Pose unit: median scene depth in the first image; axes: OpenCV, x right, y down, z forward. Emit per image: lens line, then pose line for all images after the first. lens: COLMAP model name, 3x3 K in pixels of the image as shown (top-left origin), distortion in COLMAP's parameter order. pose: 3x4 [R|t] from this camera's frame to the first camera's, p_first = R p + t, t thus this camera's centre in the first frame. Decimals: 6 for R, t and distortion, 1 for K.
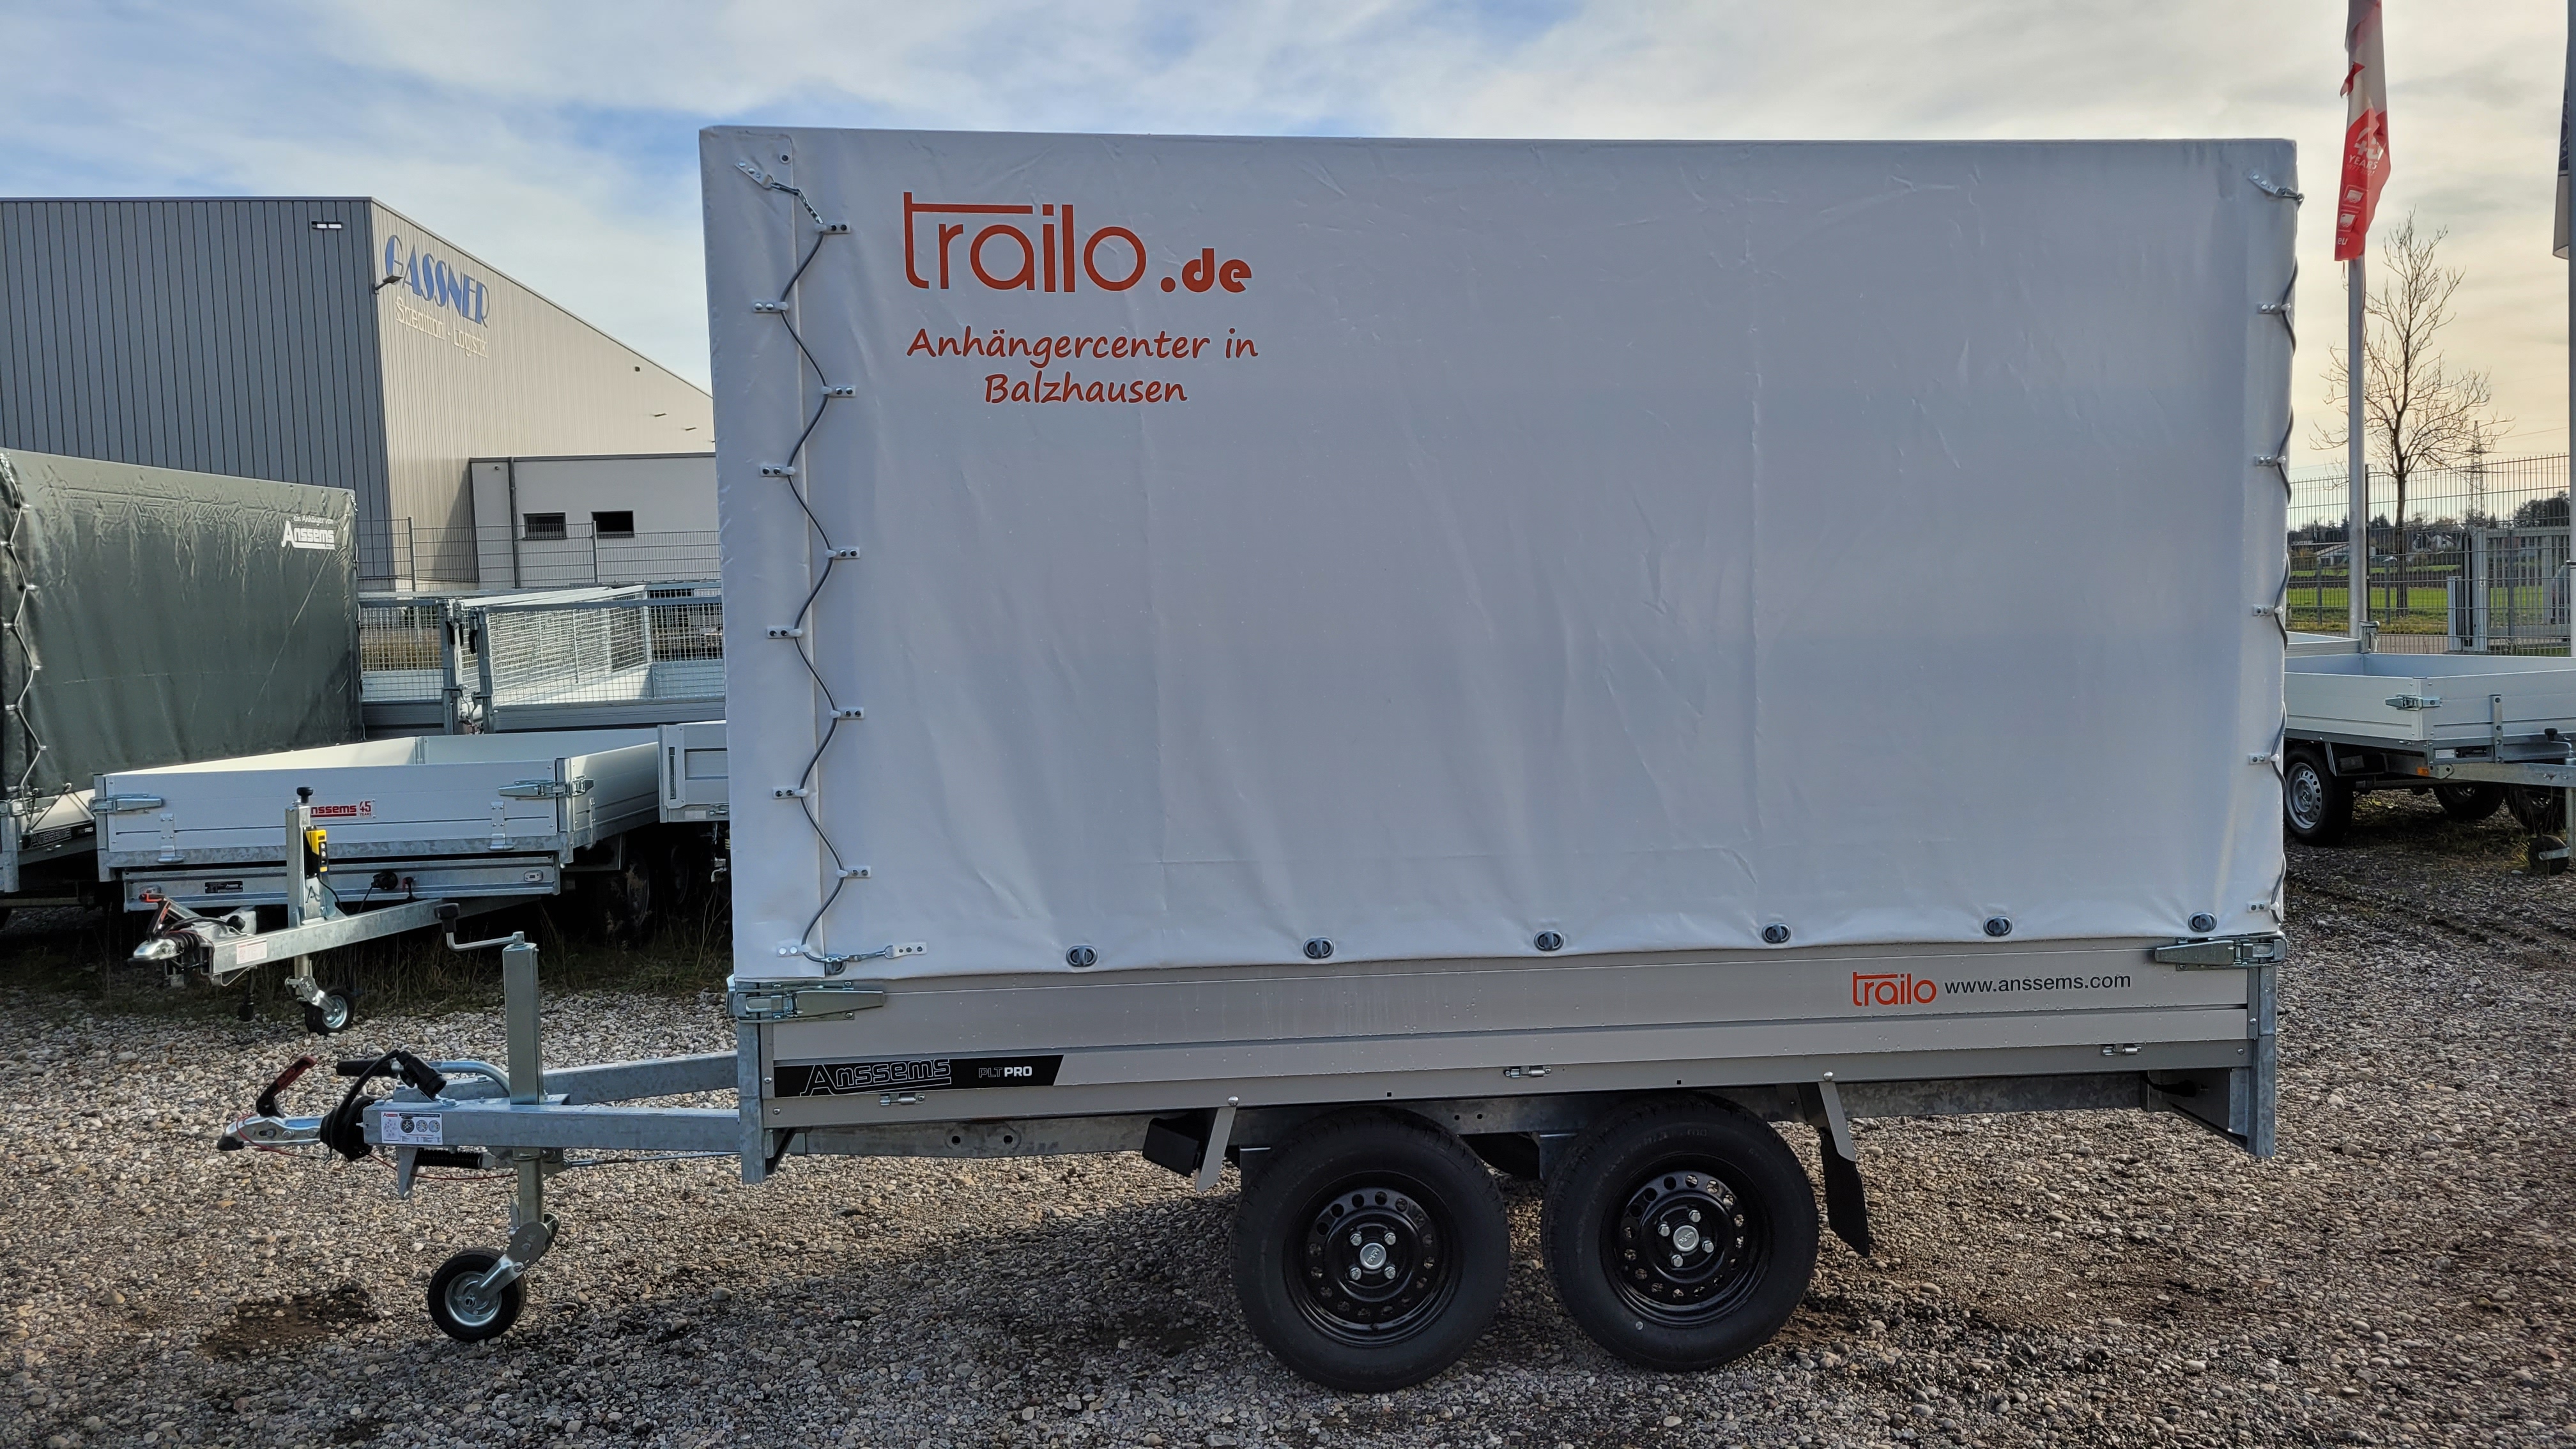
lens RADIAL K [[1934.5, 0, 1295.5], [0, 1934.5, 712.1], [0, 0, 1]] dist [0.058674, -0.035219]
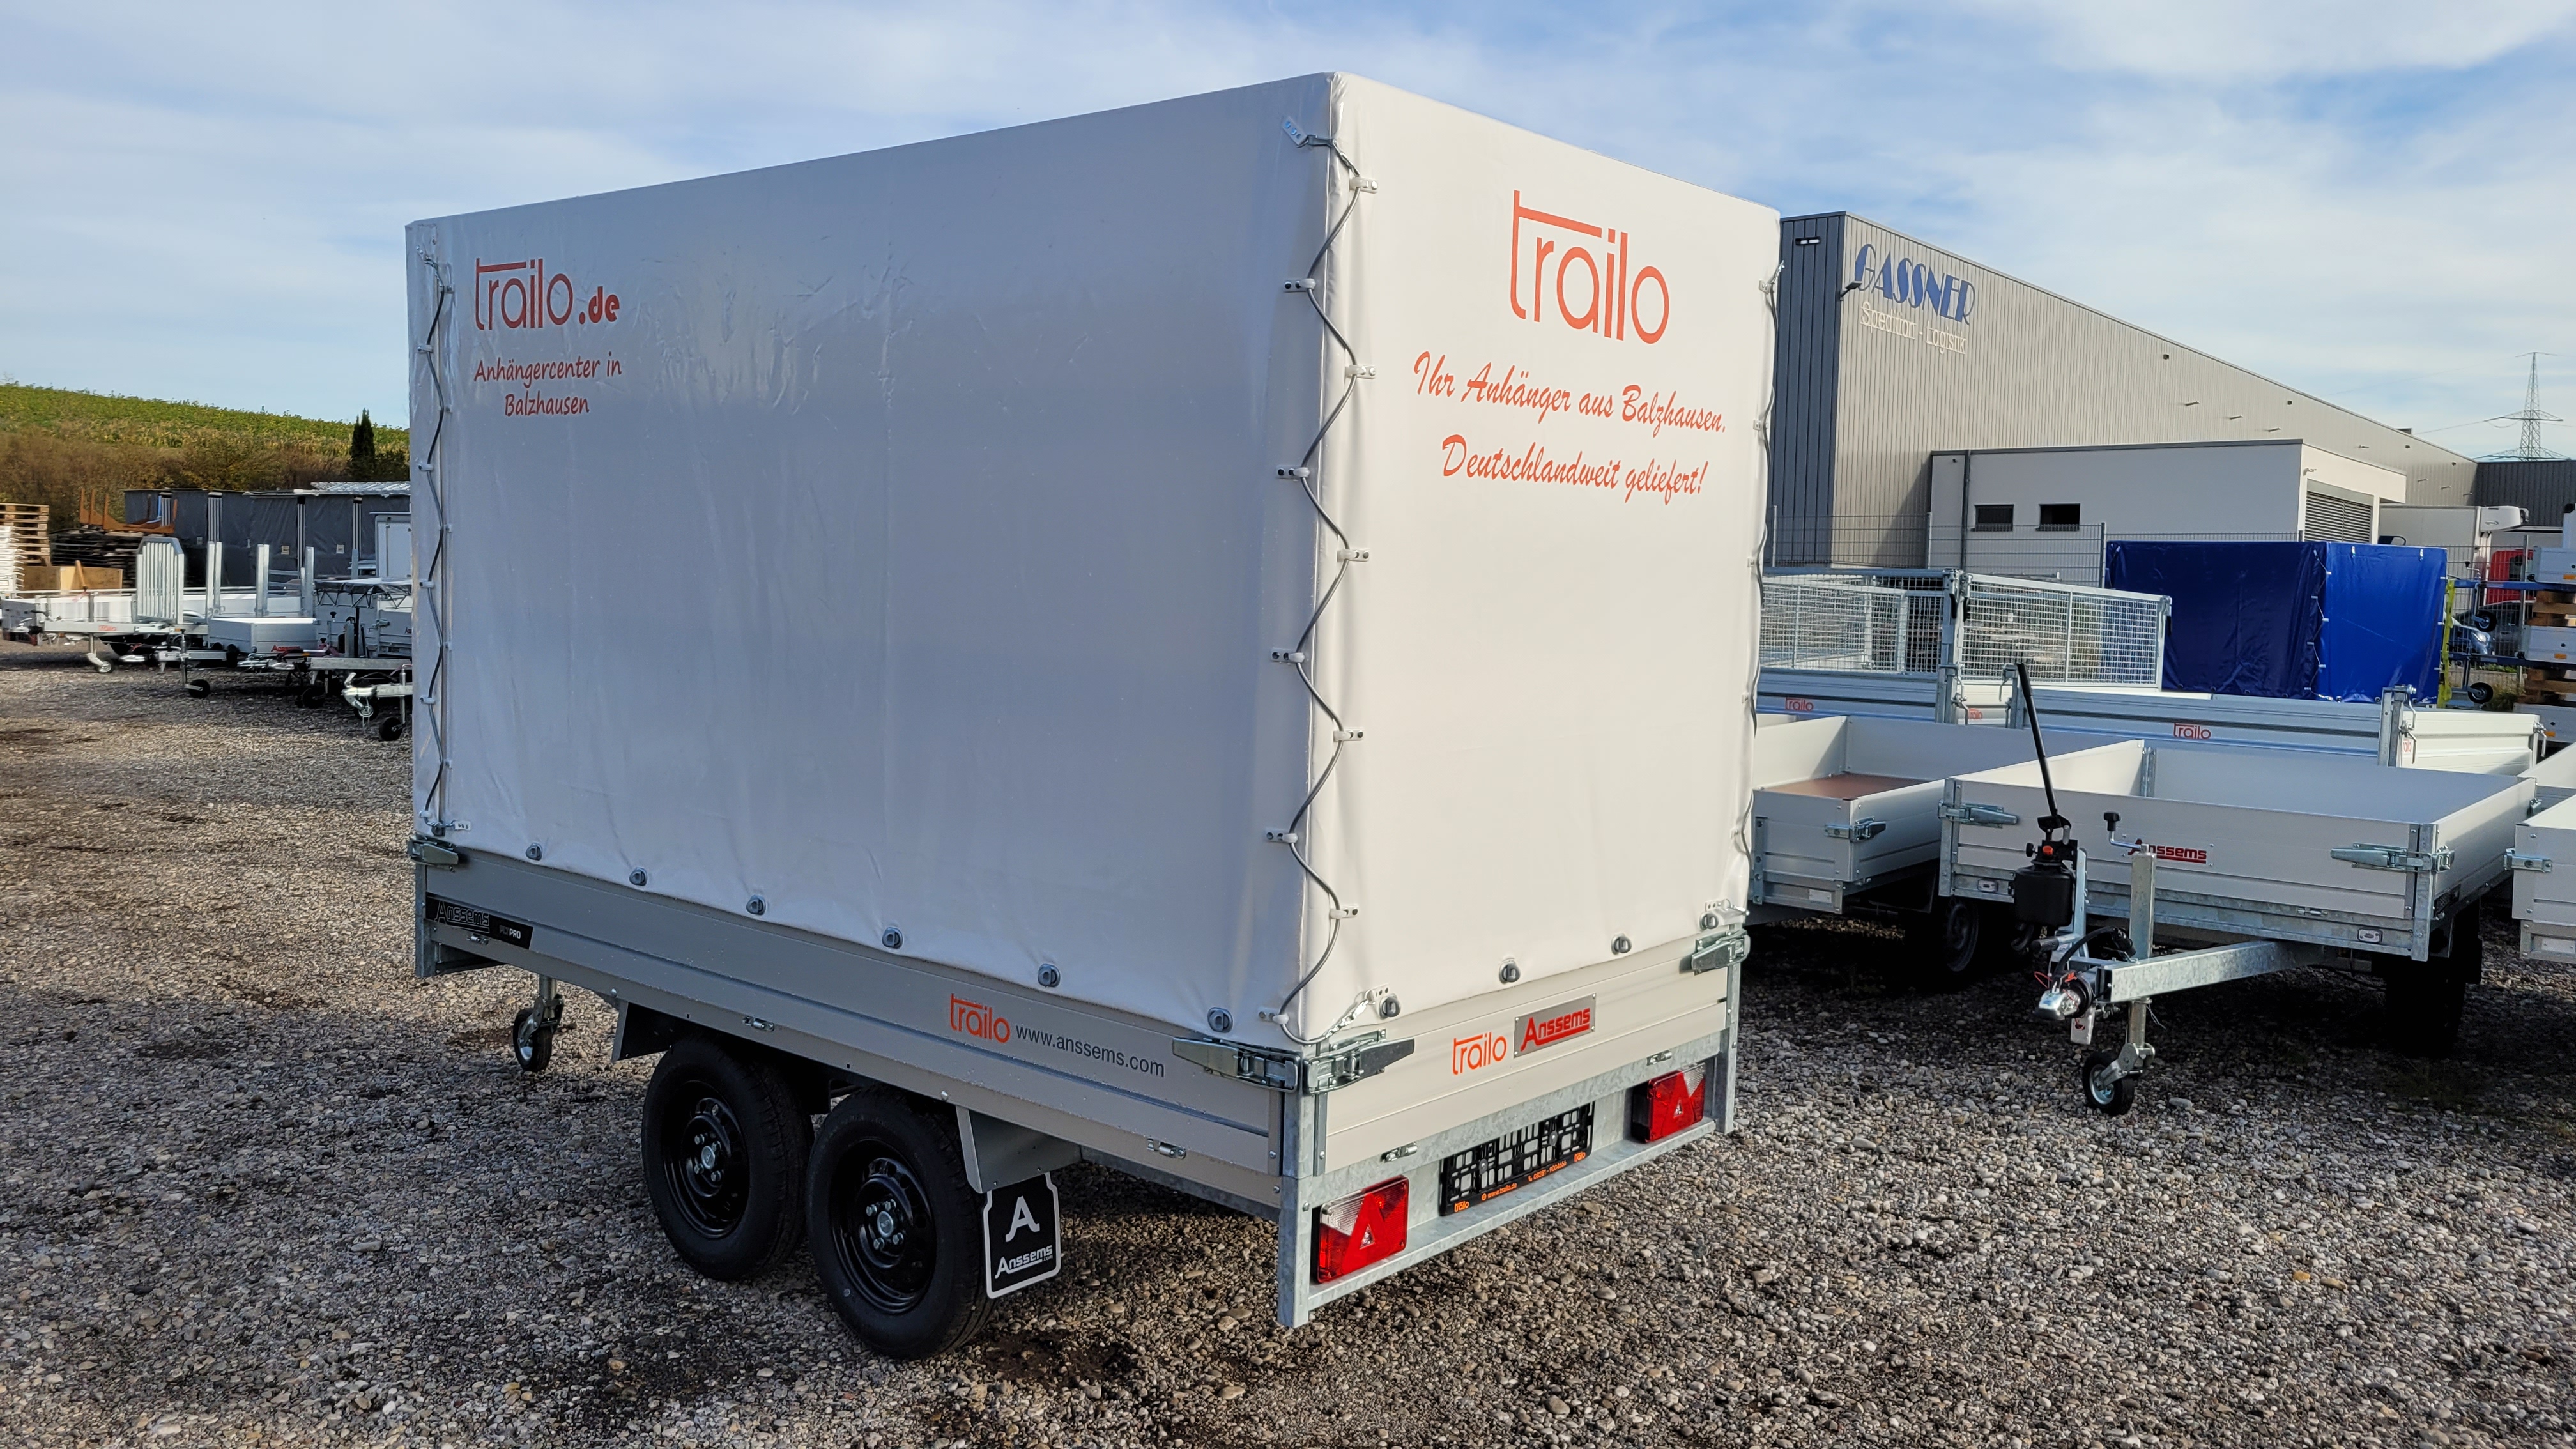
lens RADIAL K [[1934.5, 0, 1333.0], [0, 1934.5, 707.8], [0, 0, 1]] dist [0.058674, -0.035219]
pose [[0.694919, 0.097336, -0.712470, 1.096612], [-0.095491, 0.994513, 0.042729, -0.068284], [0.712719, 0.038341, 0.700401, 0.450345]]
